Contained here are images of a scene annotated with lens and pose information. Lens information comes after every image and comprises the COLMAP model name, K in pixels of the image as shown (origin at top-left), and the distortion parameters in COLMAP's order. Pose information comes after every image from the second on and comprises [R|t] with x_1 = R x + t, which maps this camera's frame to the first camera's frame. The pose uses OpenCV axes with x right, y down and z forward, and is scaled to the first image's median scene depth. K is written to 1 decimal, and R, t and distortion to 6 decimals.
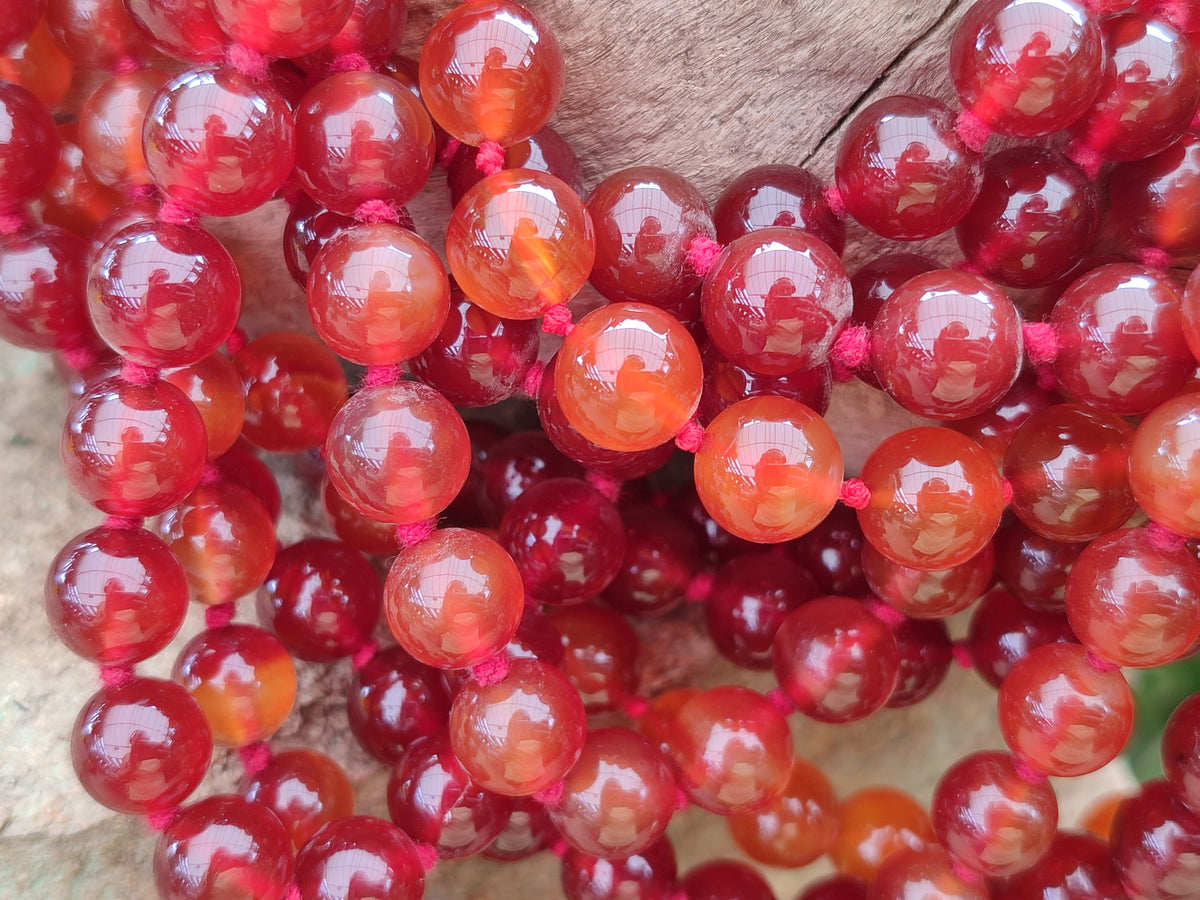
lens RADIAL K [[1830.2, 0, 600.0], [0, 1830.2, 450.0], [0, 0, 1]] dist [0.103862, -0.987914]
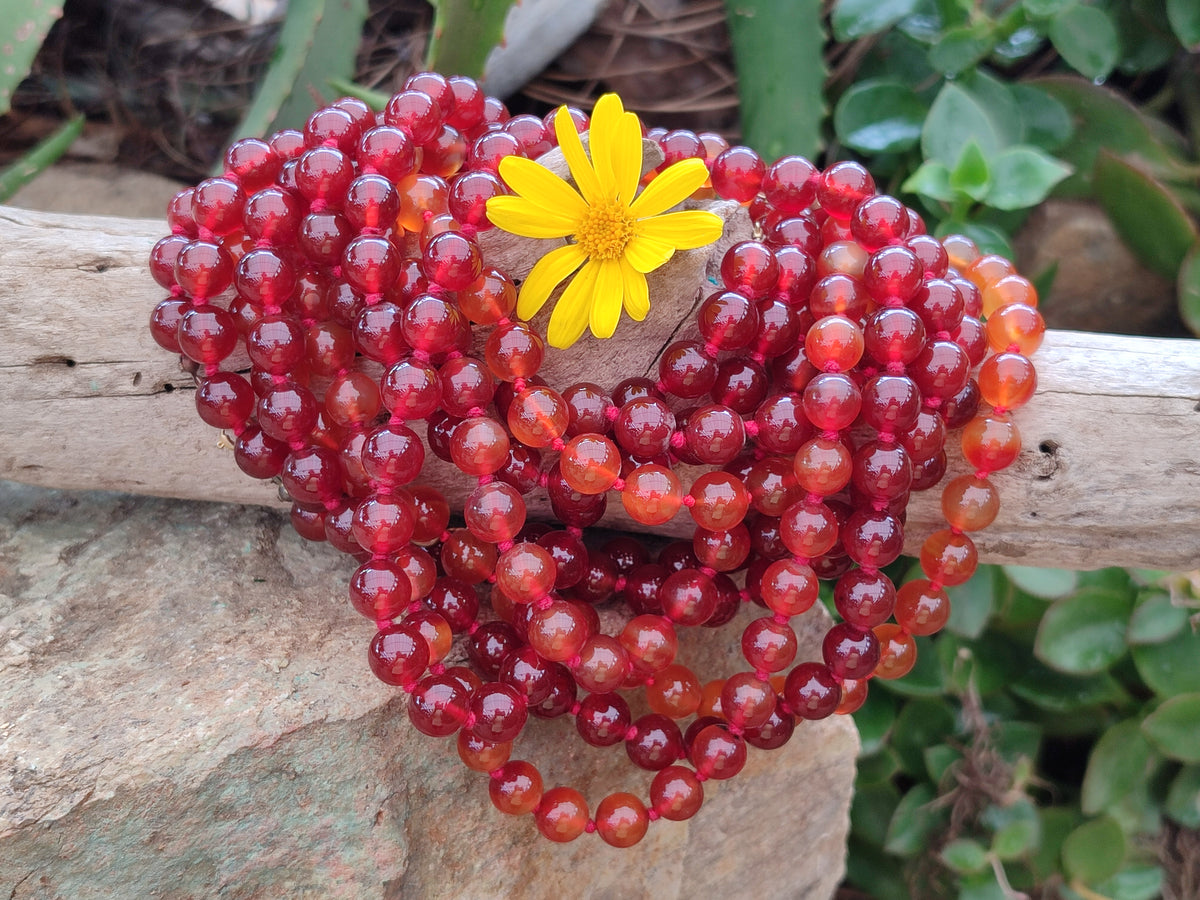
lens RADIAL K [[1830.2, 0, 600.0], [0, 1830.2, 450.0], [0, 0, 1]] dist [0.103862, -0.987914]
pose [[0.981092, -0.120416, 0.151518, -0.329845], [0.149304, 0.969044, -0.196628, 0.411454], [-0.123151, 0.215532, 0.968700, -1.327804]]
